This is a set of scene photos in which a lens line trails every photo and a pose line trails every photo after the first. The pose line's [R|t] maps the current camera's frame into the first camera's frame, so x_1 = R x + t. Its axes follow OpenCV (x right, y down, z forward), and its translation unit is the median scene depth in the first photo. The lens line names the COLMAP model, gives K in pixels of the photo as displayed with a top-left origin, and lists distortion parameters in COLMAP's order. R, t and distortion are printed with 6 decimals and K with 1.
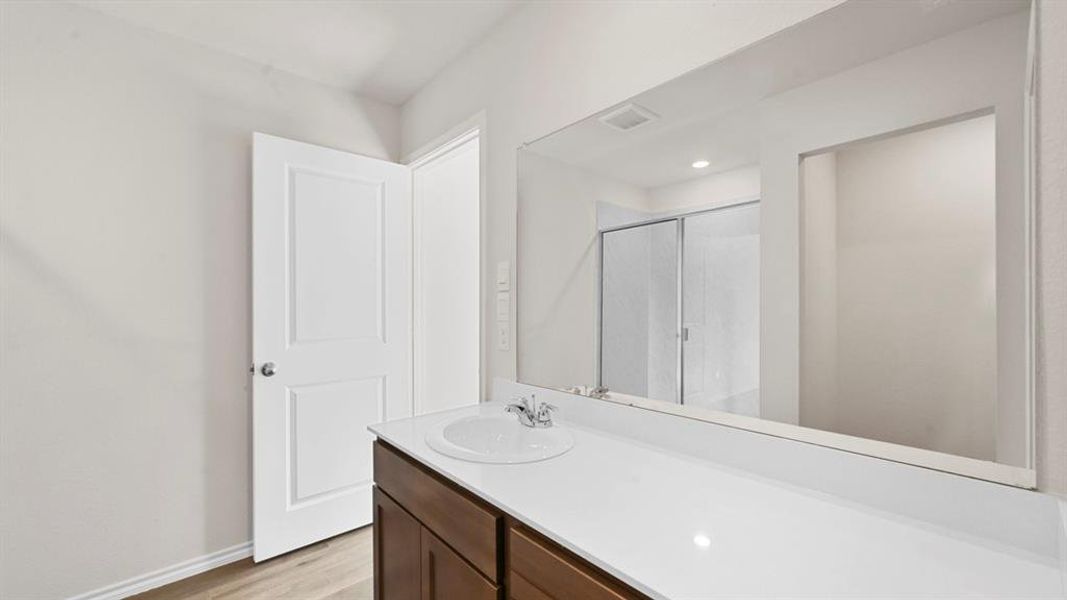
lens RADIAL K [[420.9, 0, 533.7], [0, 420.9, 303.5], [0, 0, 1]] dist [-0.001209, -0.000227]
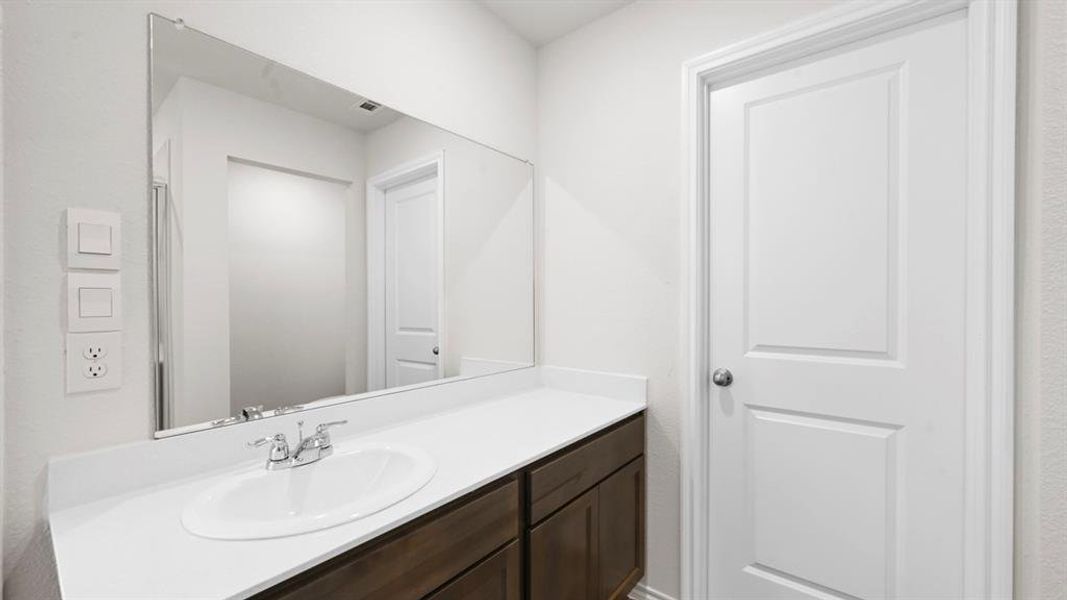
lens RADIAL K [[420.9, 0, 533.7], [0, 420.9, 303.5], [0, 0, 1]] dist [-0.001209, -0.000227]
pose [[-0.150298, -0.004467, 0.988631, -1.194955], [-0.002836, 0.999988, 0.004088, 0.010736], [-0.988637, -0.002190, -0.150309, 1.076681]]
